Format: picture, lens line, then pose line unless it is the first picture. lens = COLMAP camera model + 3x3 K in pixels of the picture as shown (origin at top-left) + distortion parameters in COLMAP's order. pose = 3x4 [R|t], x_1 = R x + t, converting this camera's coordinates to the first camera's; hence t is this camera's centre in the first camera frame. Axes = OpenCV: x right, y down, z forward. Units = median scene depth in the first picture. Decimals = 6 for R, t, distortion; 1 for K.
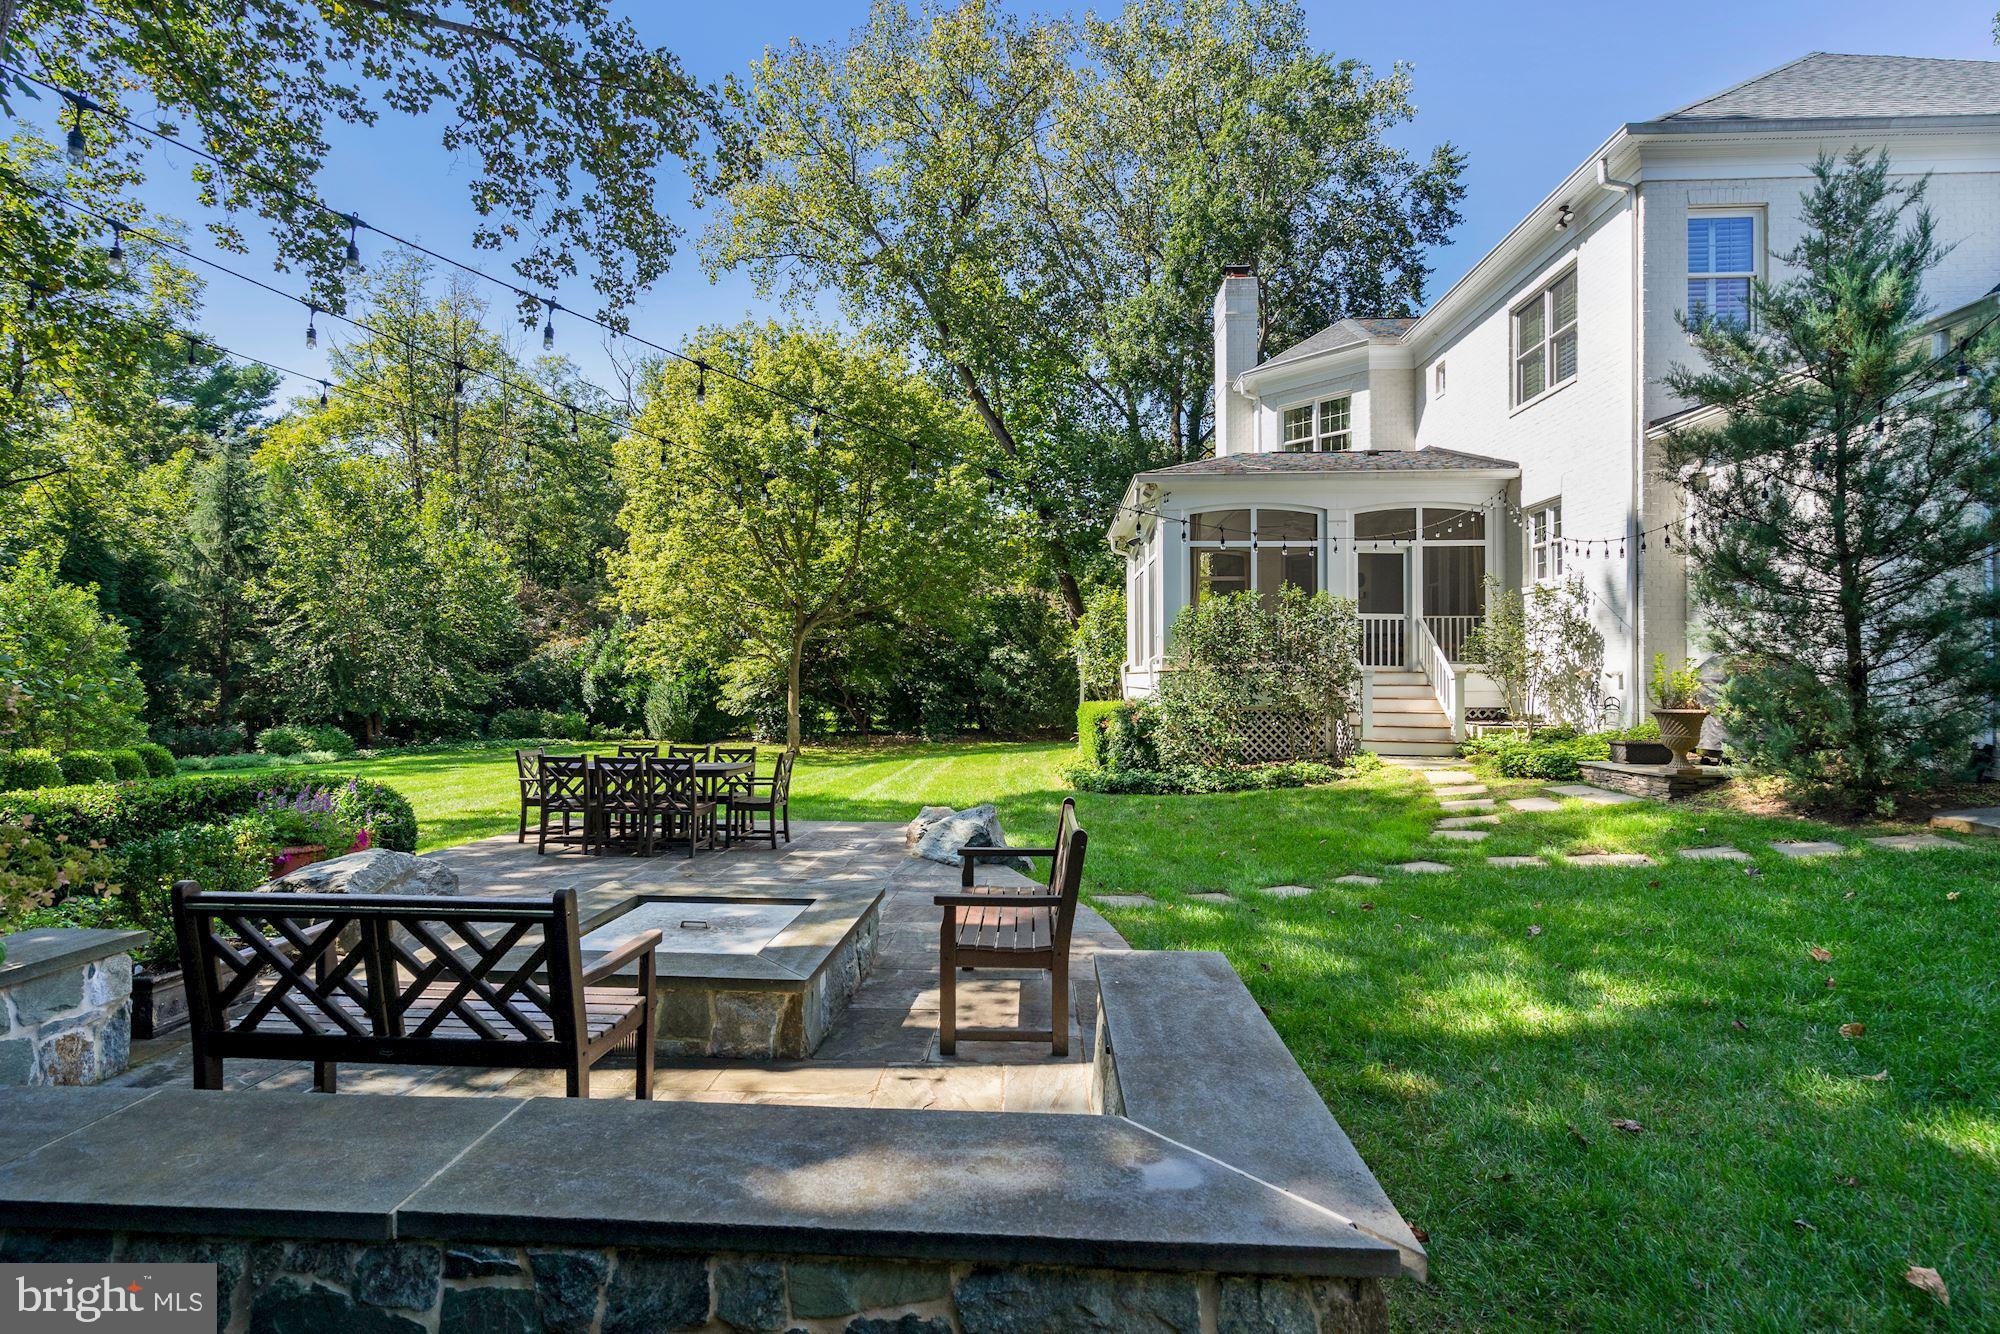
lens RADIAL K [[926.6, 0, 1000.0], [0, 926.6, 667.0], [0, 0, 1]] dist [-0.000759, -0.000128]
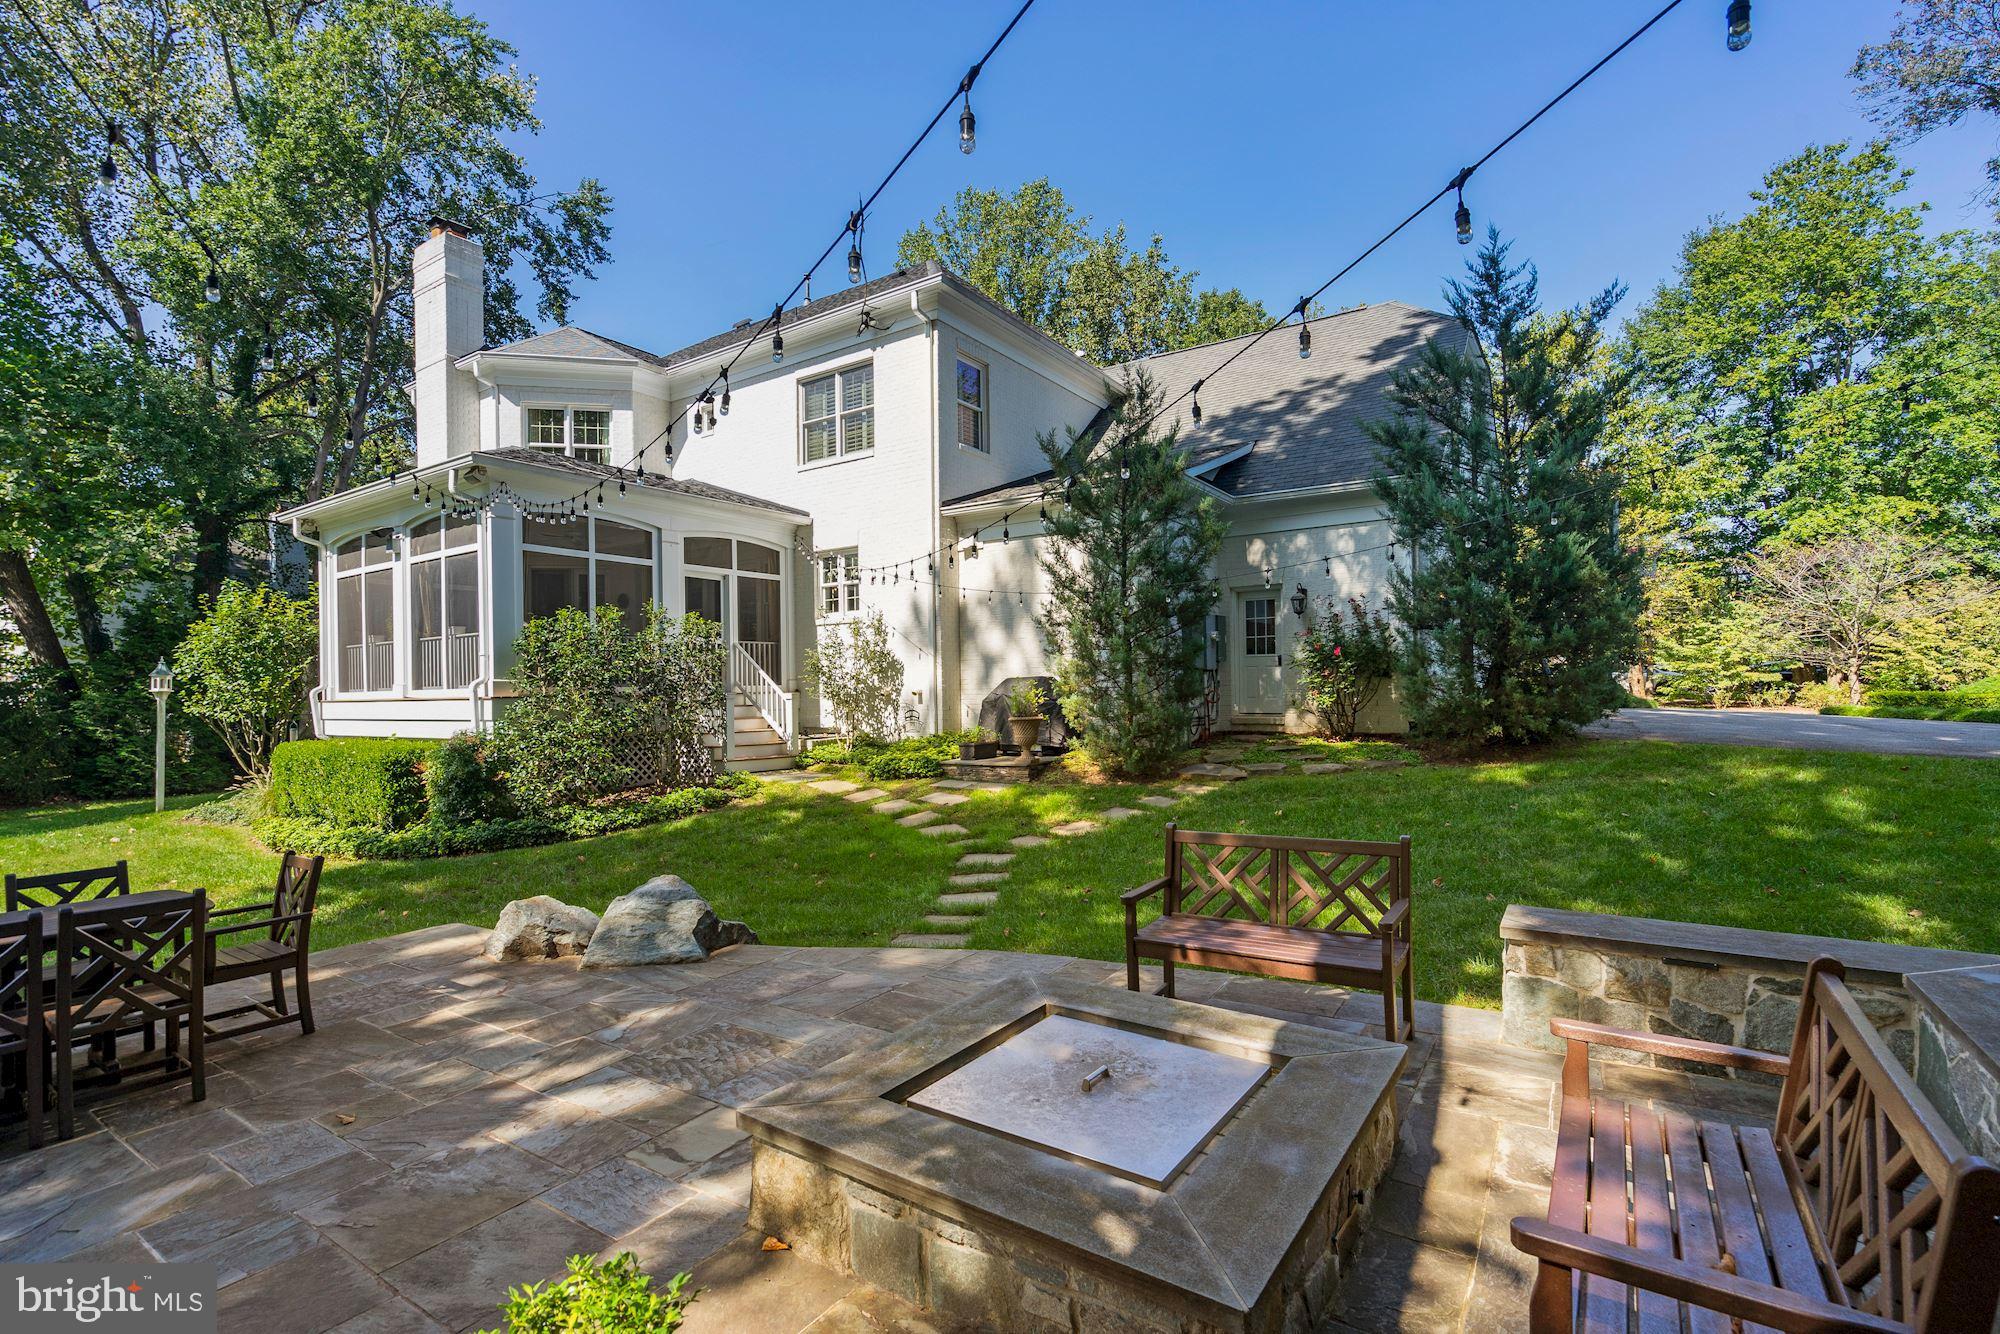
lens RADIAL K [[894.8, 0, 998.2], [0, 894.8, 680.2], [0, 0, 1]] dist [-0.000836, -0.000401]
pose [[0.530254, -0.004760, 0.847825, -0.262772], [0.010129, 0.999948, -0.000721, -0.005779], [-0.847778, 0.008970, 0.530275, 0.197717]]
